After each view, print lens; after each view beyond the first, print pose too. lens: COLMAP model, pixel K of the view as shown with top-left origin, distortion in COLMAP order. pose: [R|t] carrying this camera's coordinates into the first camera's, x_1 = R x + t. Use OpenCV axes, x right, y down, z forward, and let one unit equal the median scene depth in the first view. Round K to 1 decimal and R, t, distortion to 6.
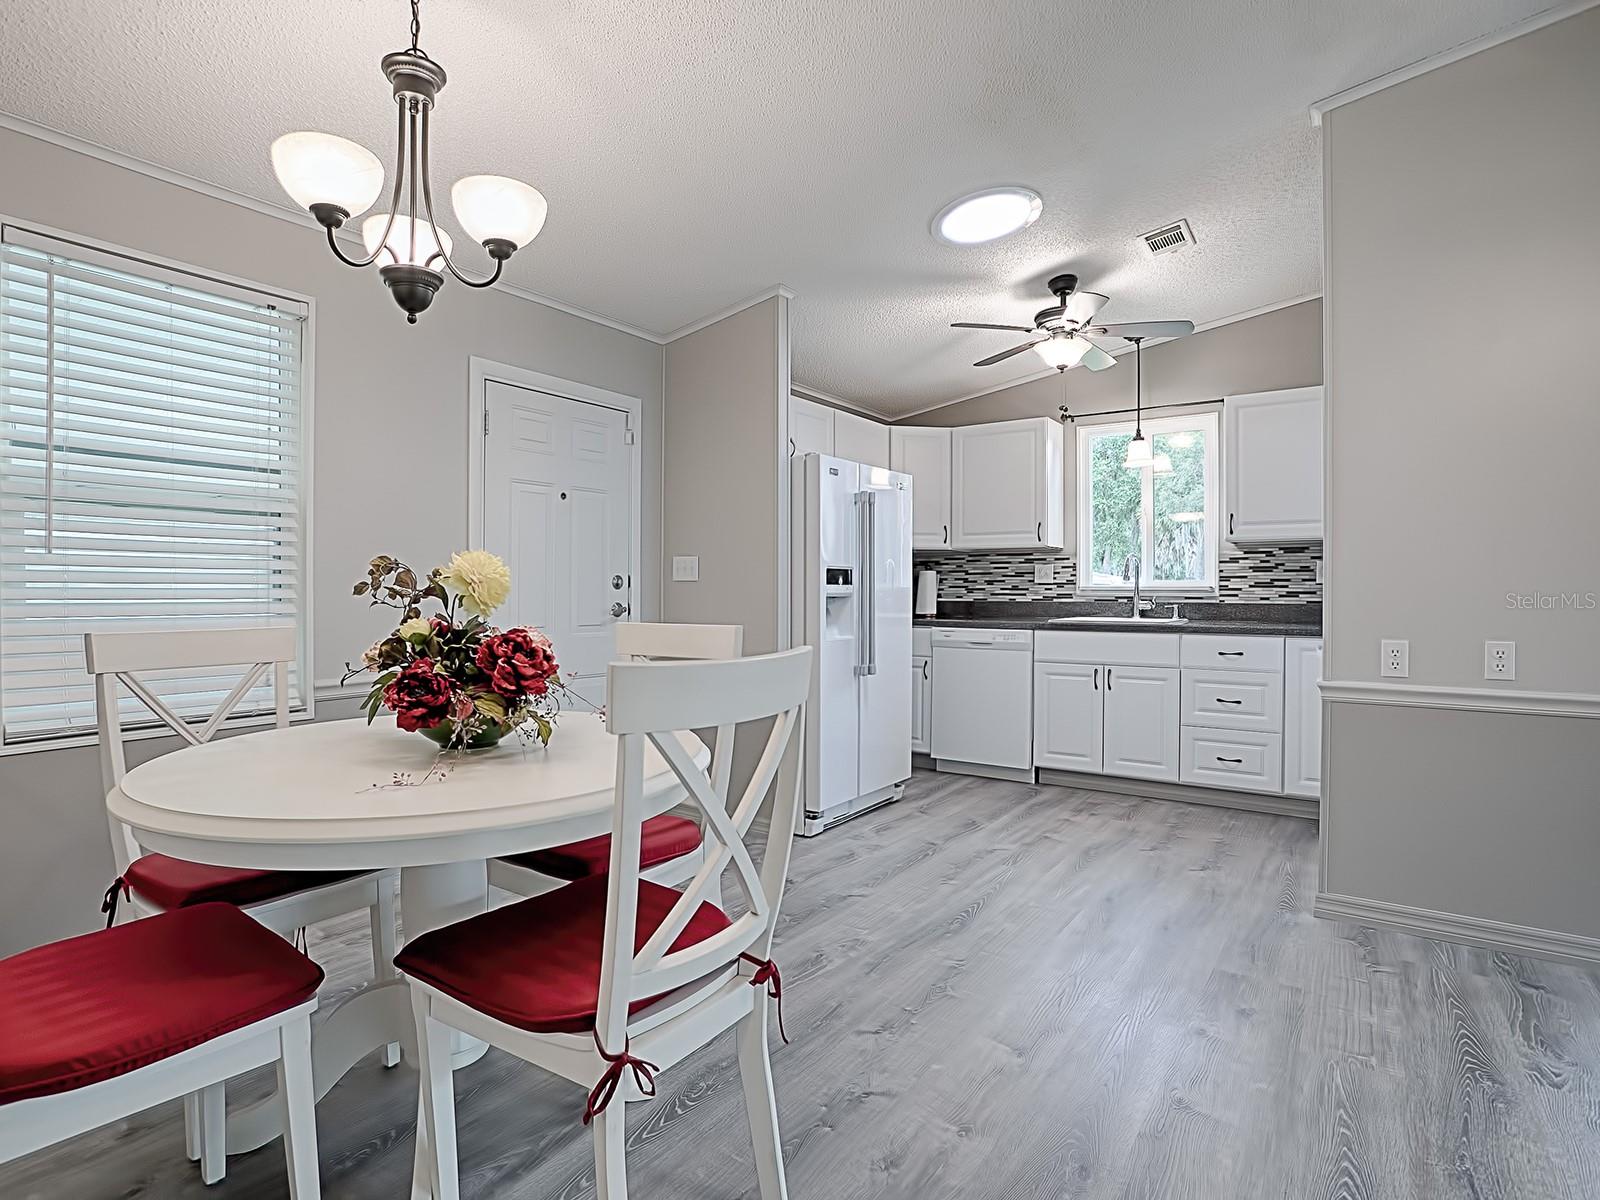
lens RADIAL K [[845.4, 0, 791.7], [0, 845.4, 607.0], [0, 0, 1]] dist [-0.075237, 0.039015]
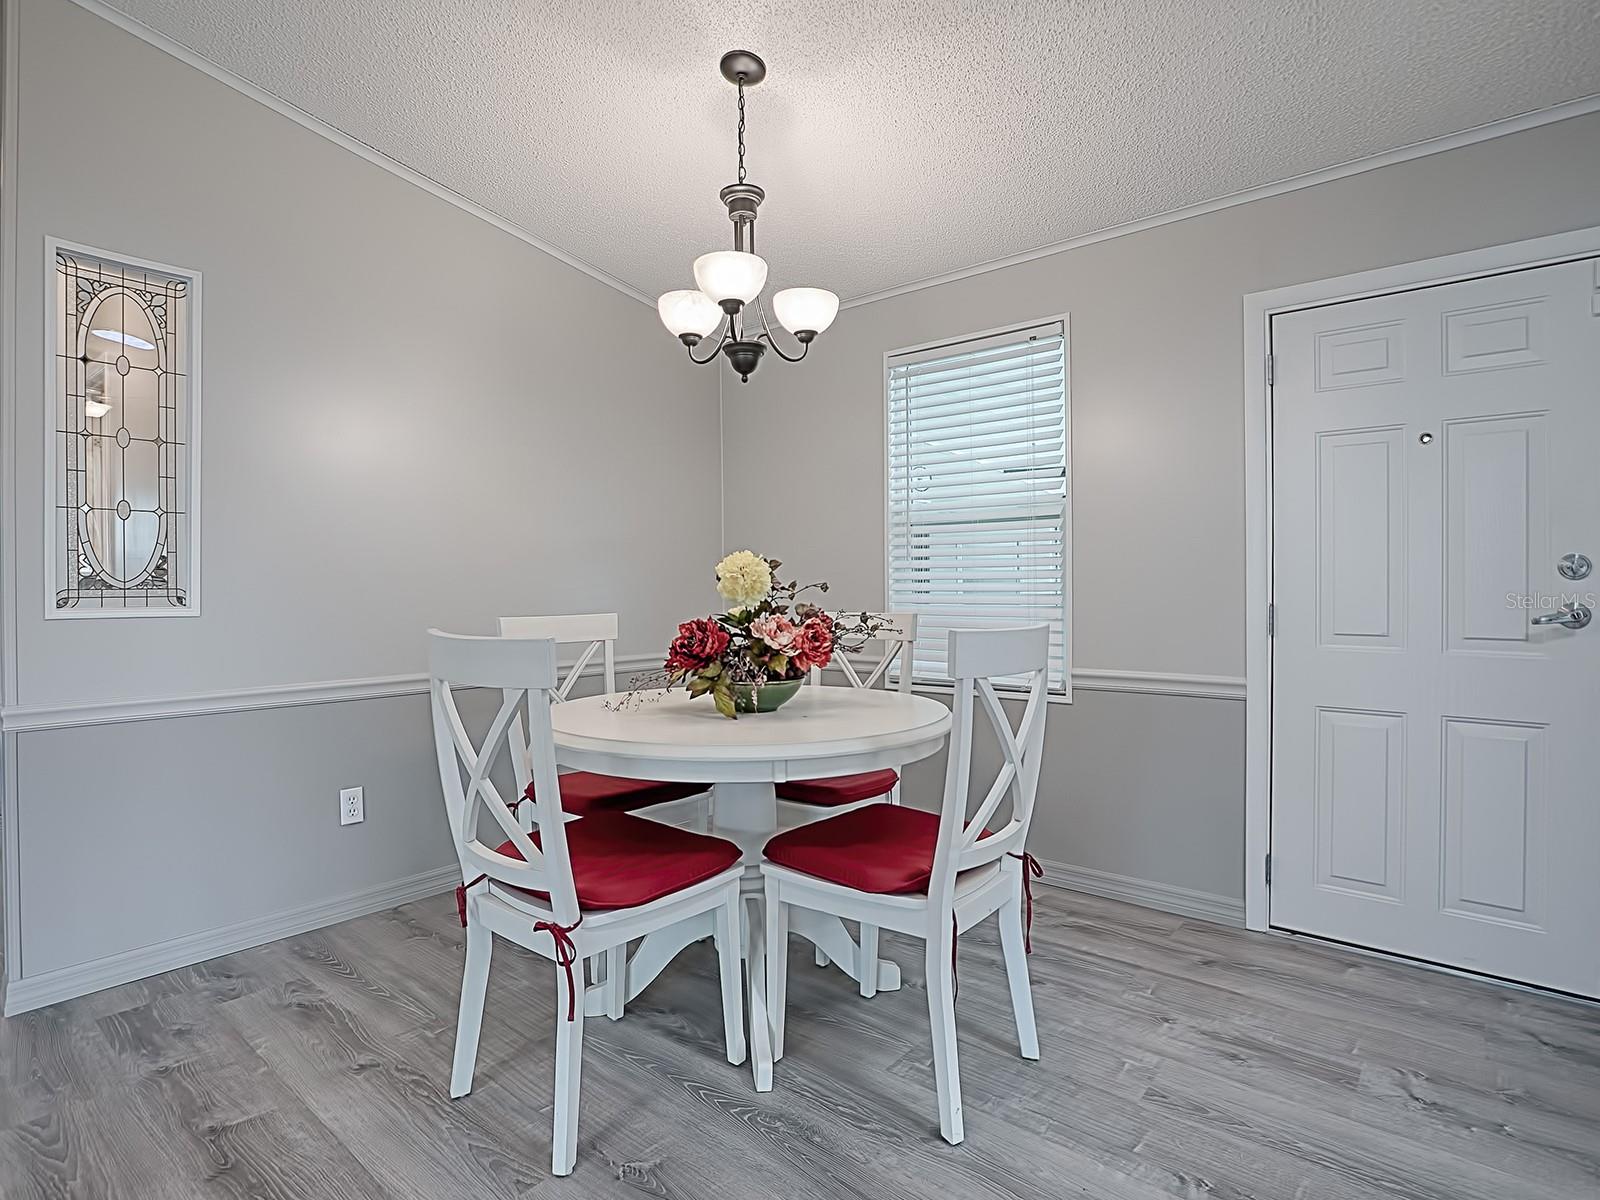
lens RADIAL K [[844.6, 0, 799.9], [0, 844.6, 594.0], [0, 0, 1]] dist [-0.056100, 0.023445]
pose [[-0.077568, 0.006711, -0.996964, 0.314315], [-0.016836, 0.999826, 0.008040, -0.005953], [0.996845, 0.017408, -0.077441, 0.427918]]
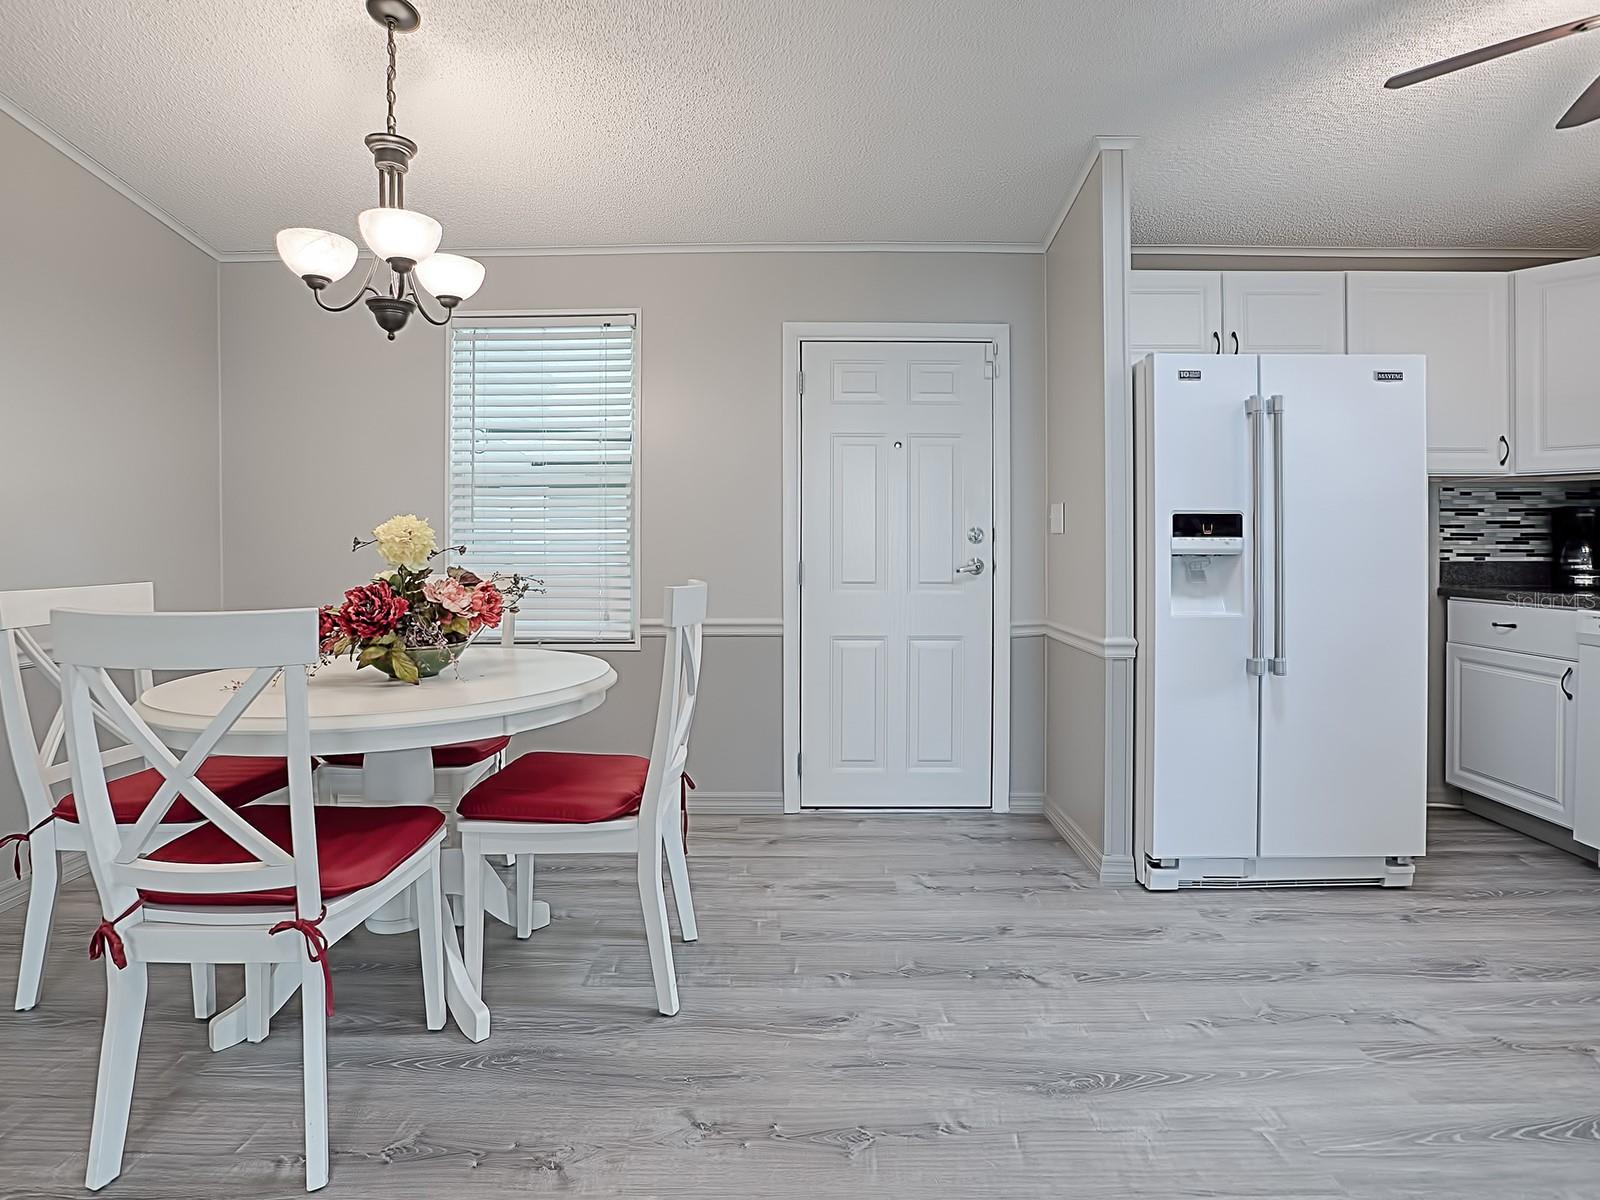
lens RADIAL K [[849.0, 0, 810.0], [0, 849.0, 546.6], [0, 0, 1]] dist [-0.047375, 0.018510]
pose [[0.575454, 0.001508, -0.817833, 0.349487], [-0.013237, 0.999884, -0.007470, -0.007475], [0.817727, 0.015124, 0.575408, 0.281337]]
